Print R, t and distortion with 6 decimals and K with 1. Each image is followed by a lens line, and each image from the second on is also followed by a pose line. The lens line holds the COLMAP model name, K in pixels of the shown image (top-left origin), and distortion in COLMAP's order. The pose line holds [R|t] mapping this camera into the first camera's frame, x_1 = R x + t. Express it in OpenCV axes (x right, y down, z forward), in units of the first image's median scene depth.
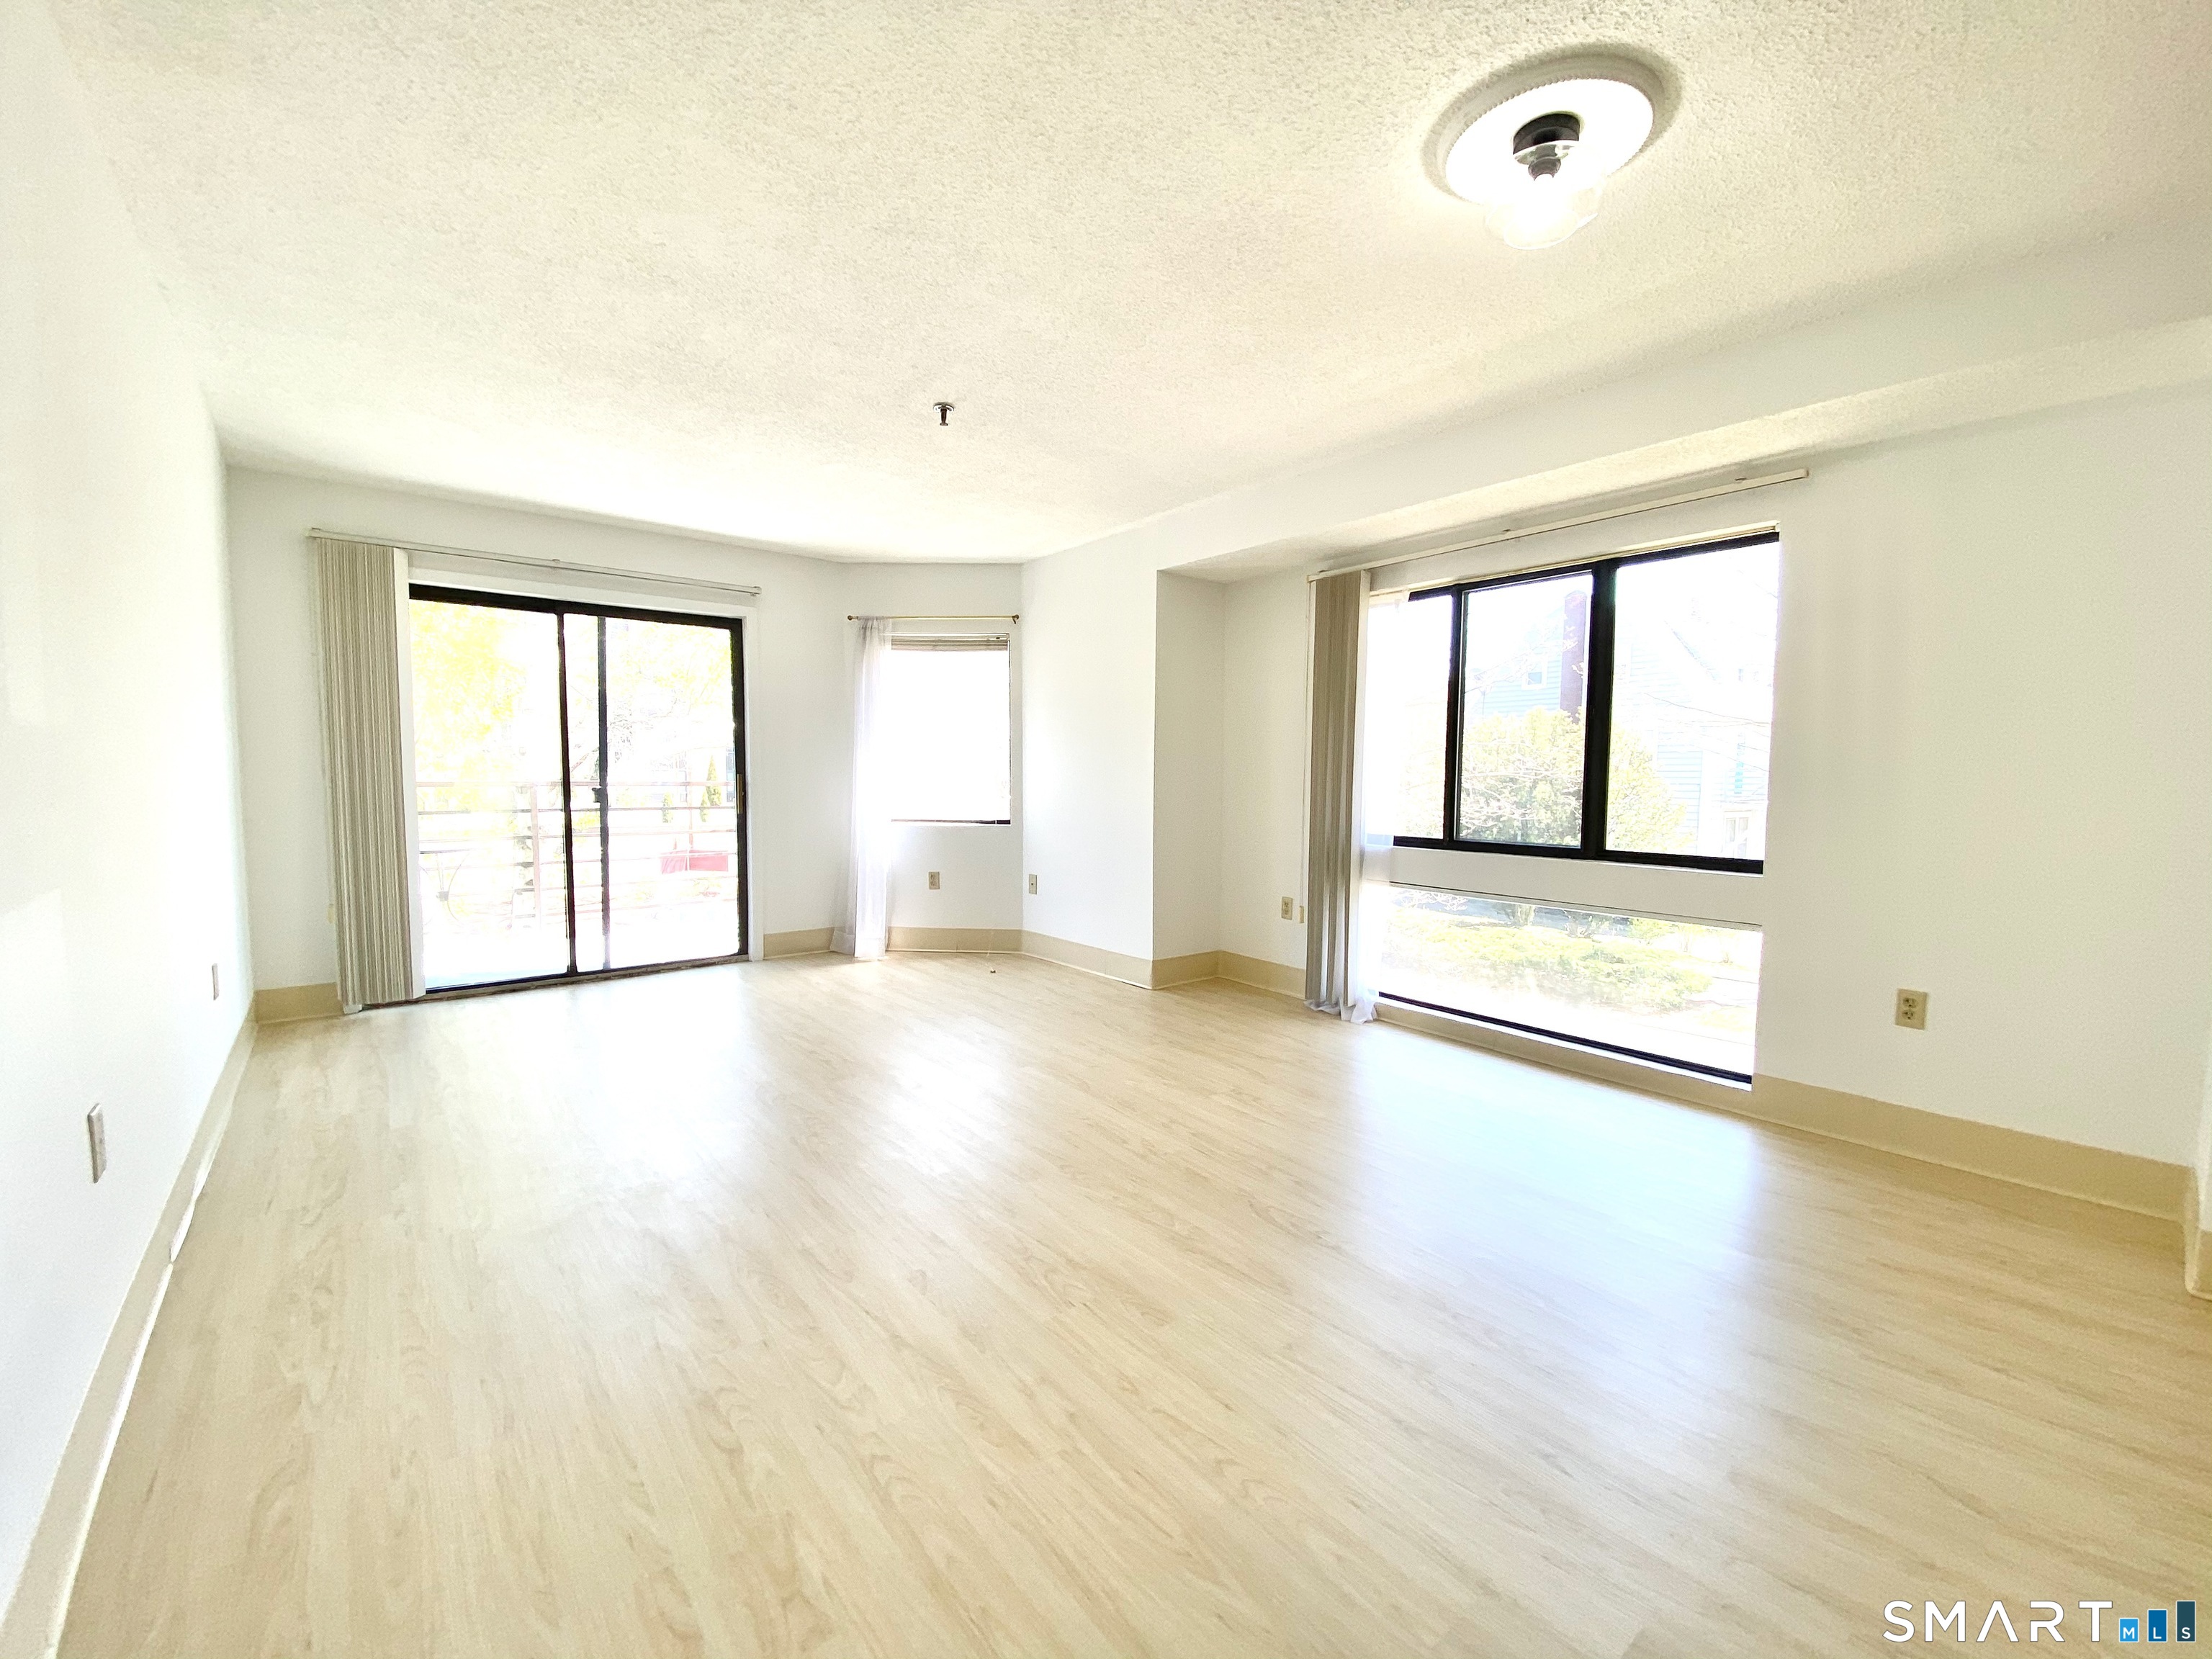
lens RADIAL K [[867.0, 0, 1074.1], [0, 867.0, 834.2], [0, 0, 1]] dist [-0.014233, -0.001436]
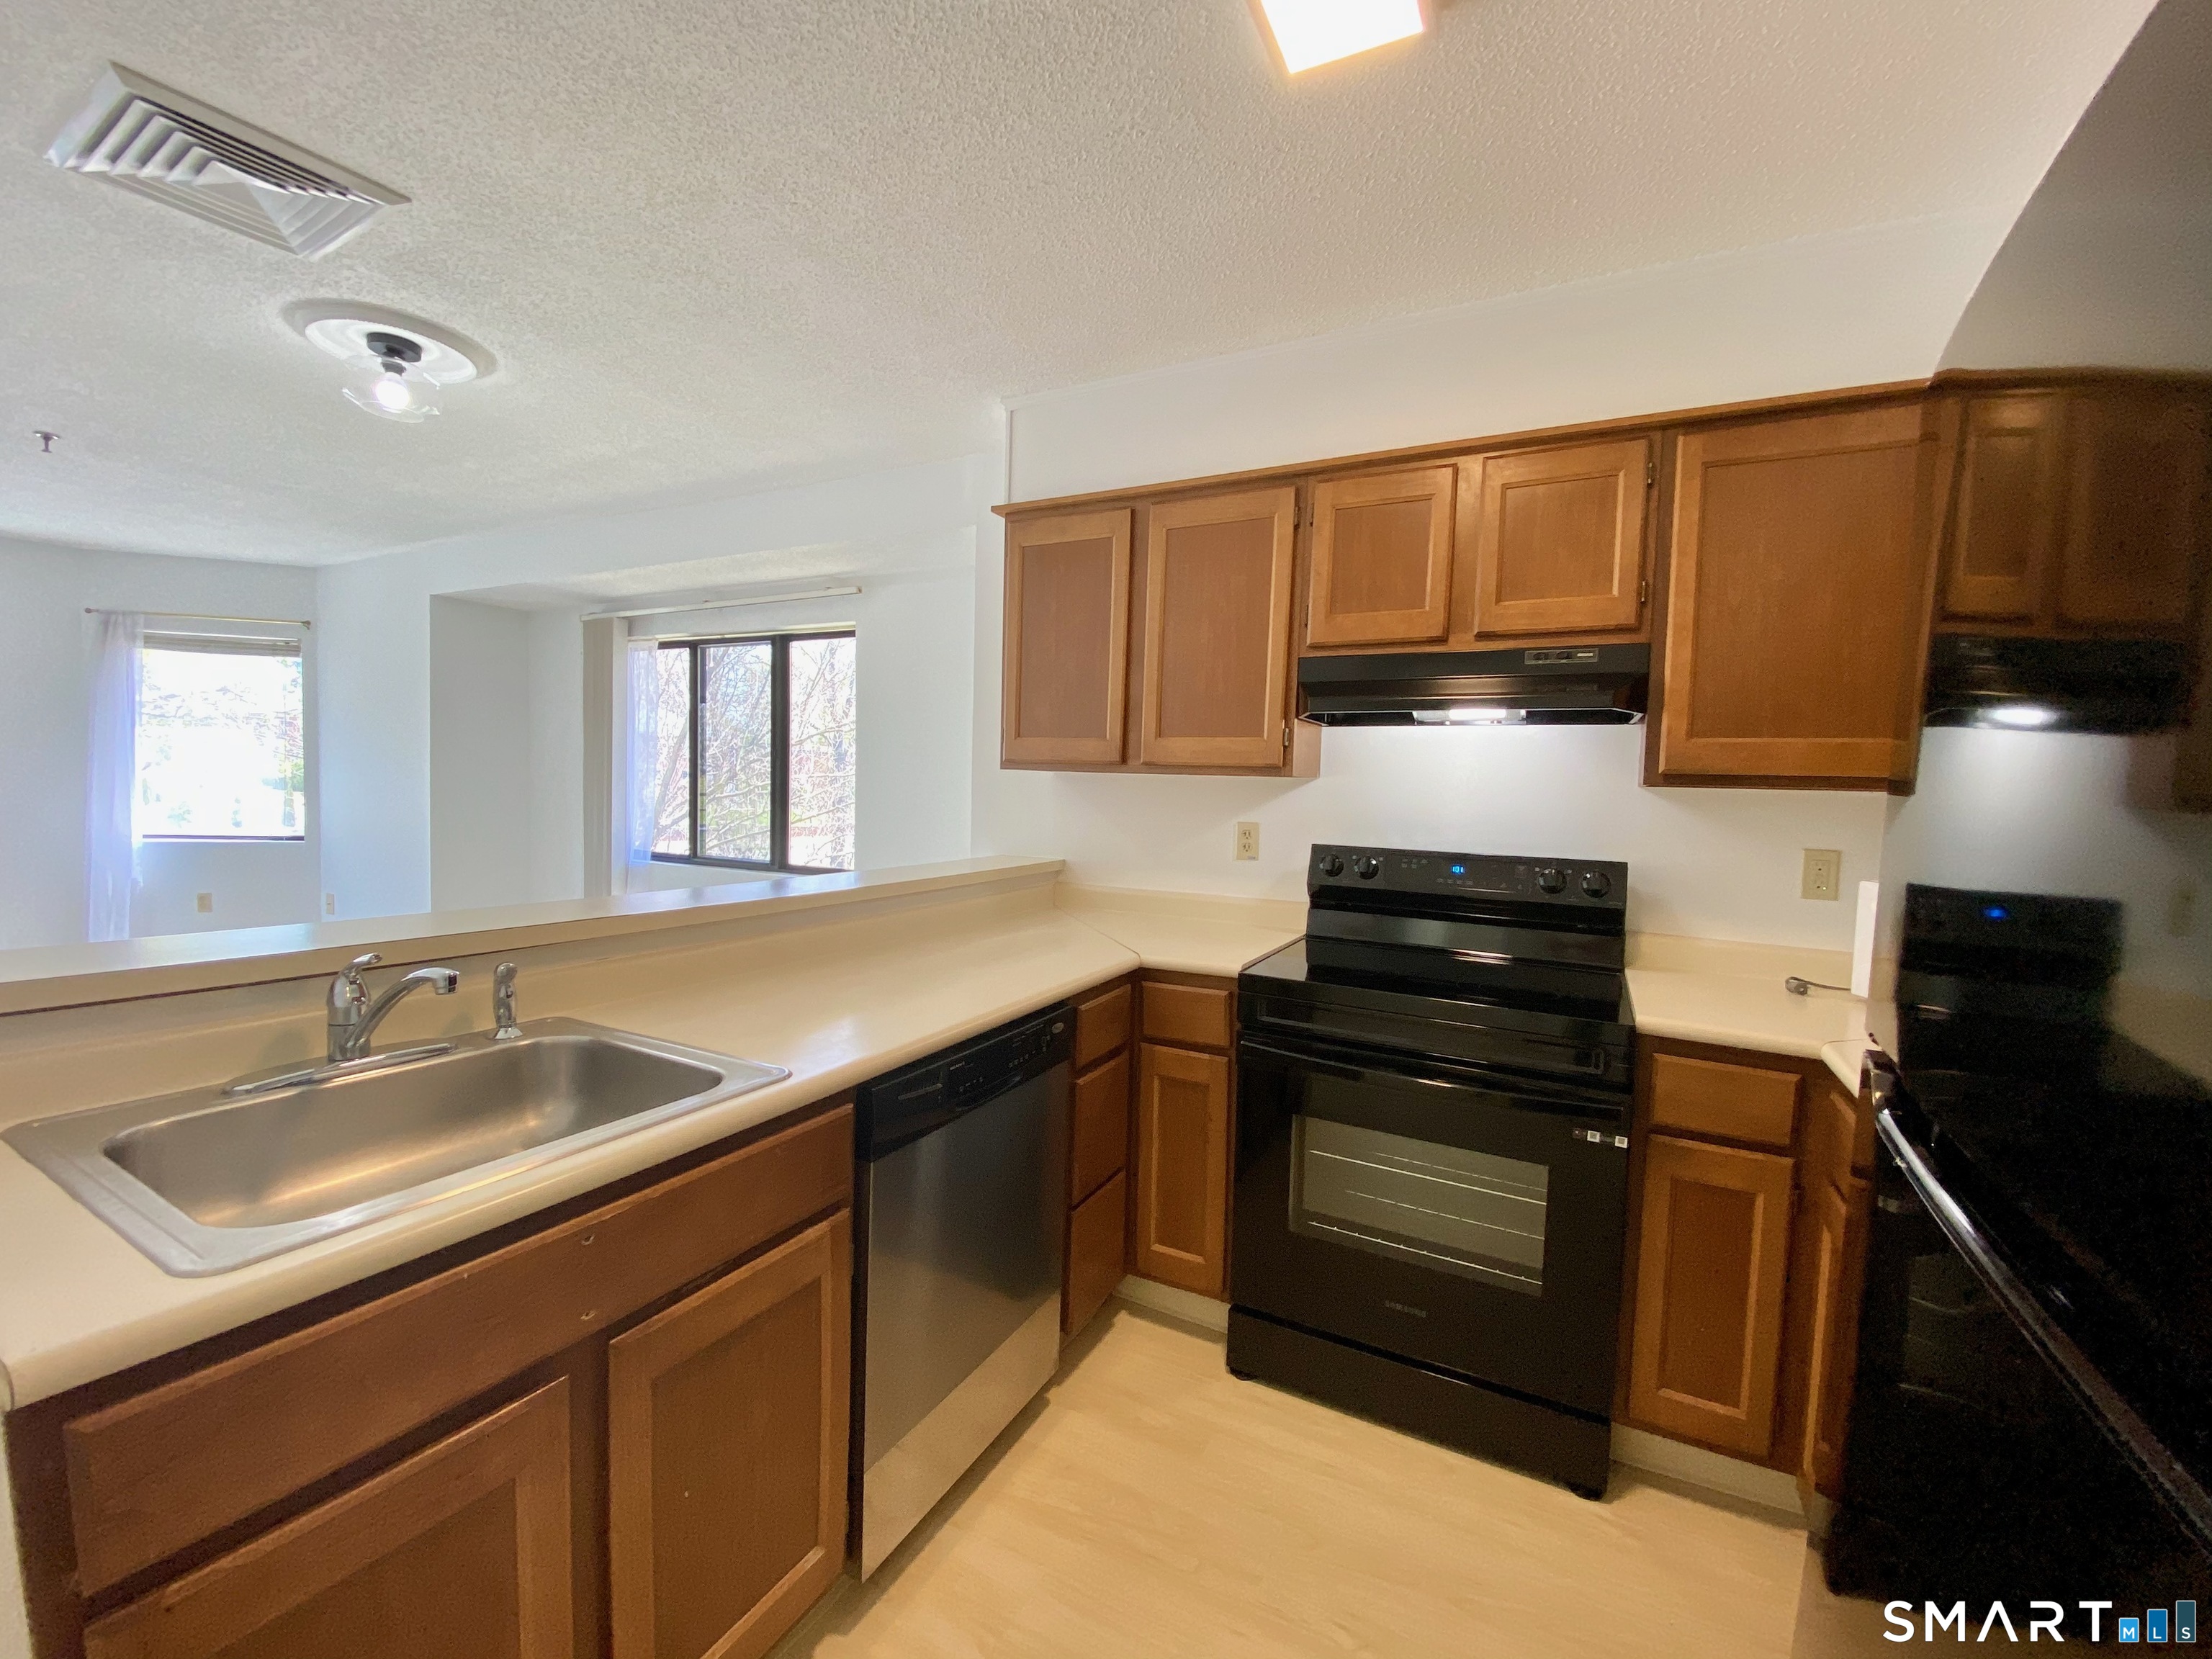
lens RADIAL K [[895.0, 0, 1097.8], [0, 895.0, 835.2], [0, 0, 1]] dist [-0.014811, -0.005623]
pose [[0.911753, 0.002564, 0.410731, 0.435257], [0.000257, 0.999977, -0.006813, -0.012605], [-0.410739, 0.006317, 0.911731, -0.328206]]
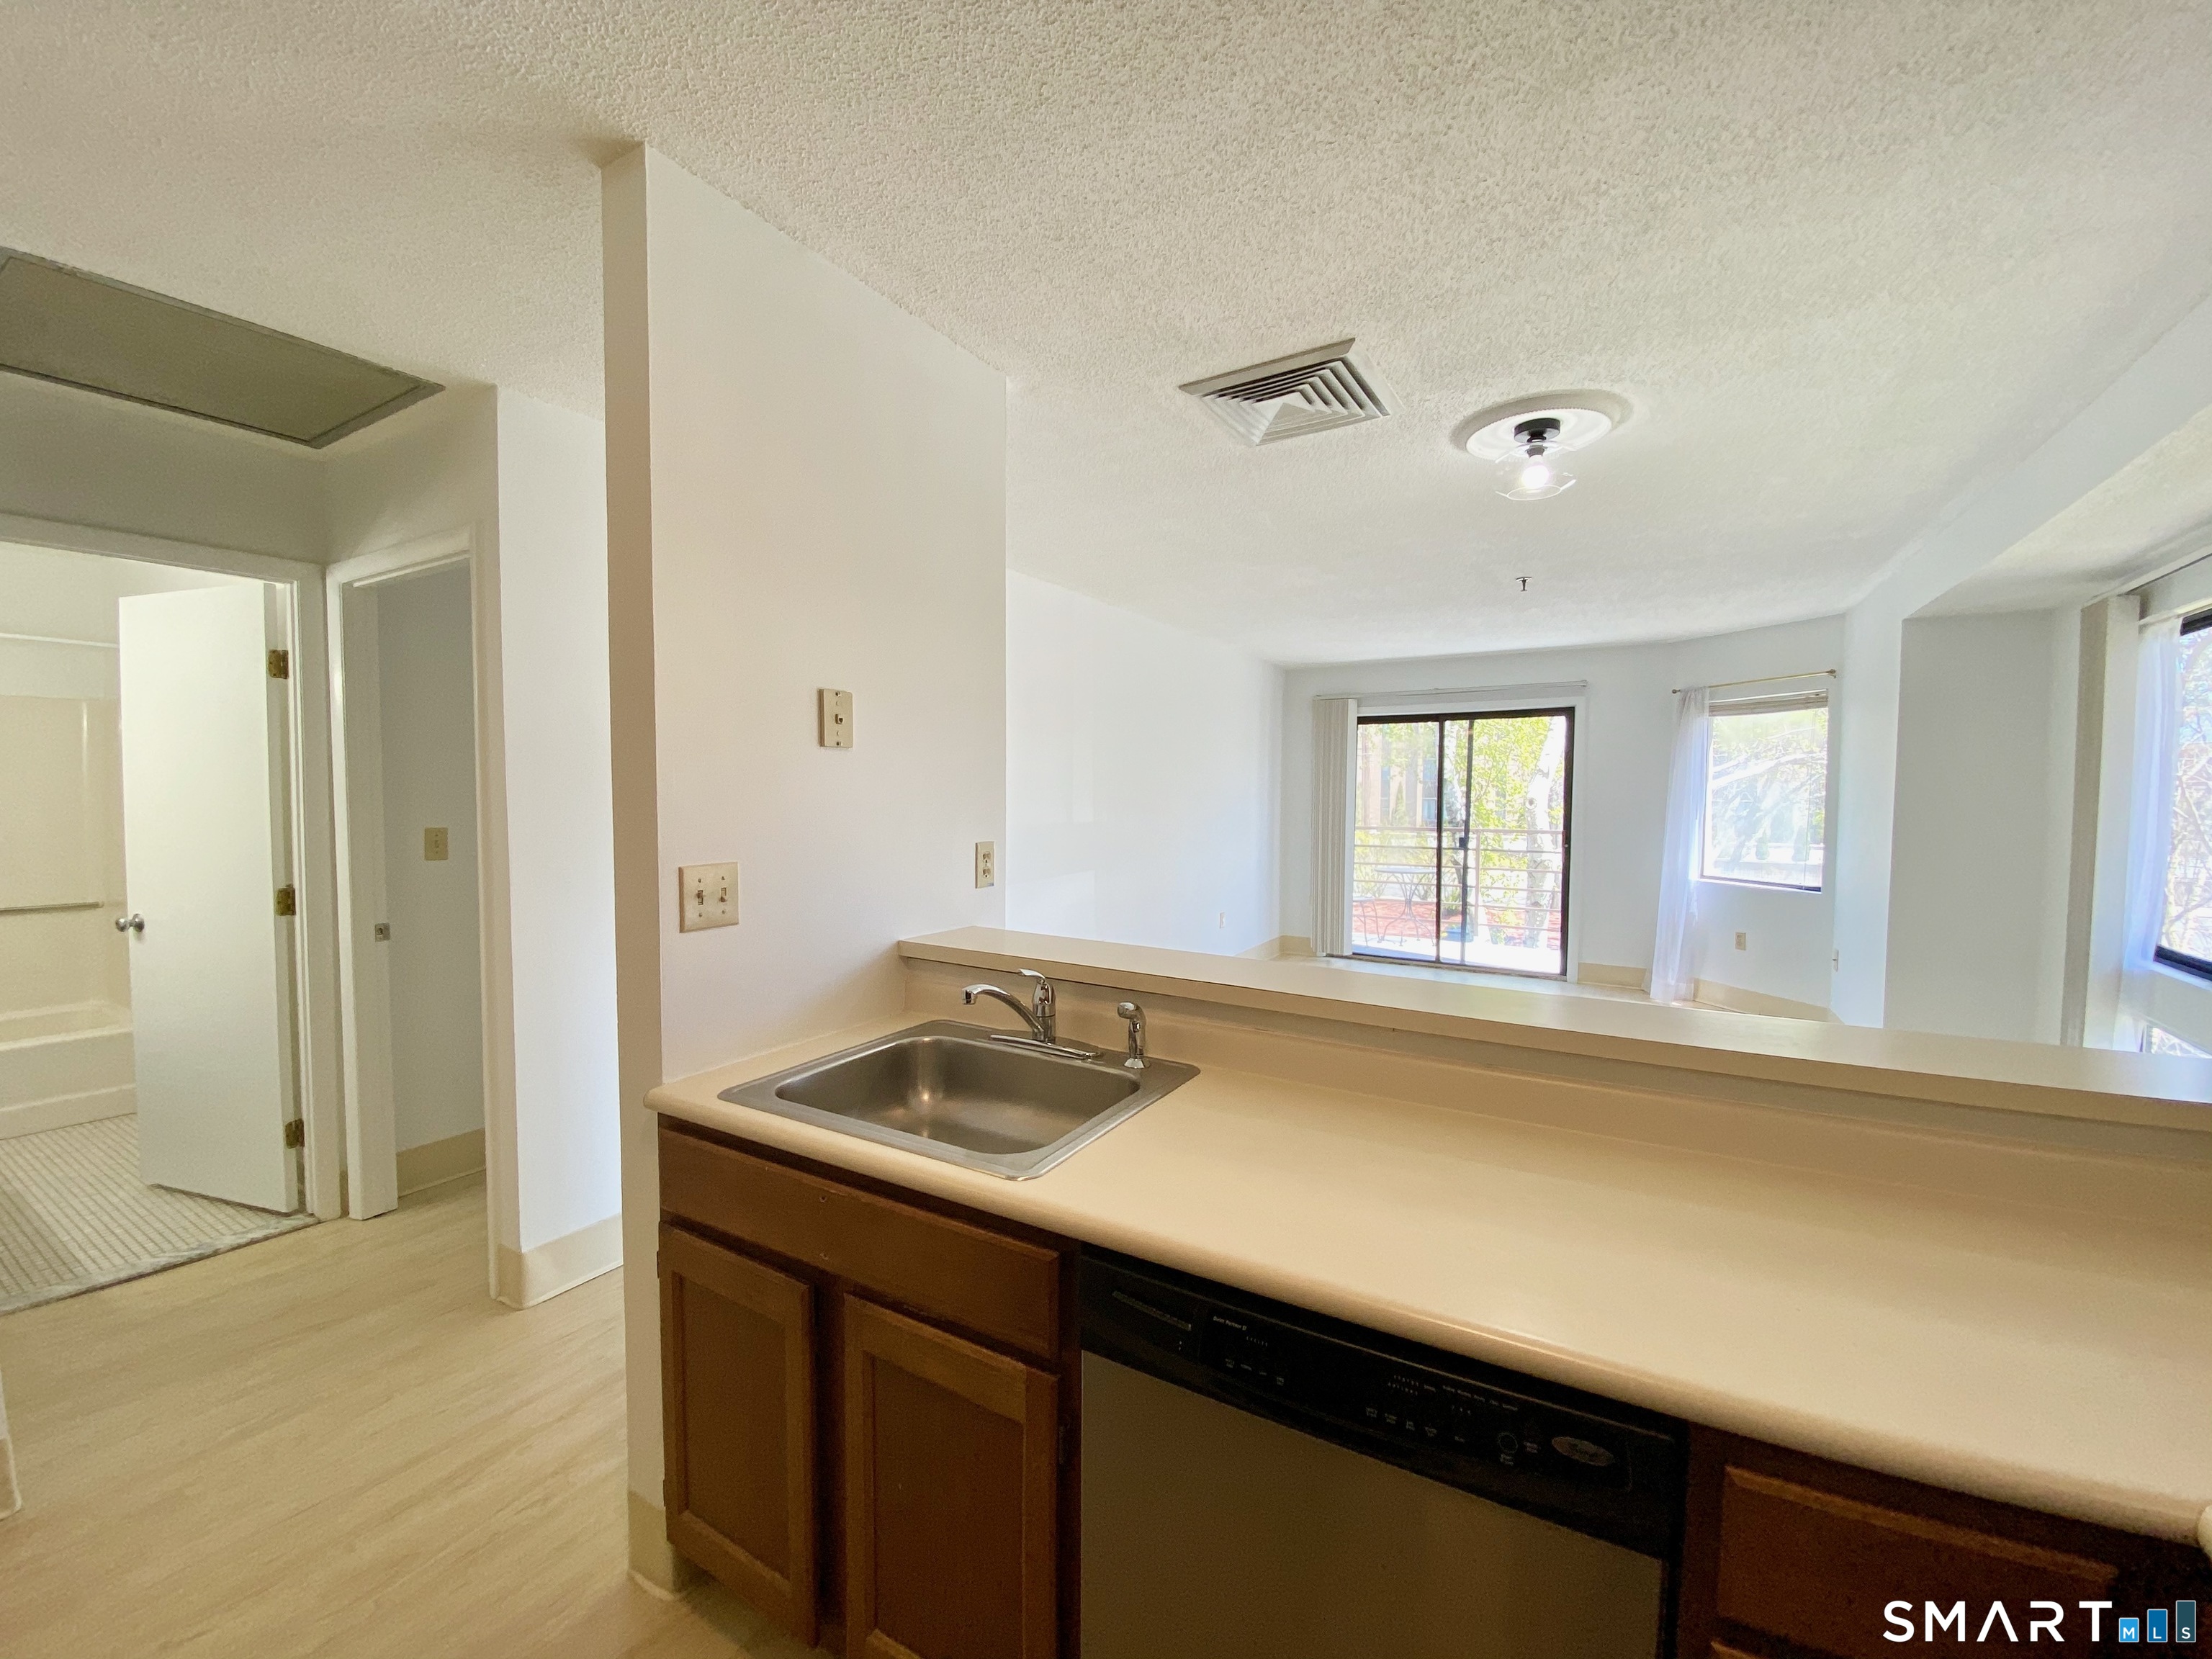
lens RADIAL K [[895.0, 0, 1118.2], [0, 895.0, 841.4], [0, 0, 1]] dist [-0.014811, -0.005623]
pose [[0.355763, 0.045074, -0.933488, 0.738643], [-0.065547, 0.997580, 0.023188, -0.050024], [0.932275, 0.052938, 0.357857, -0.082943]]
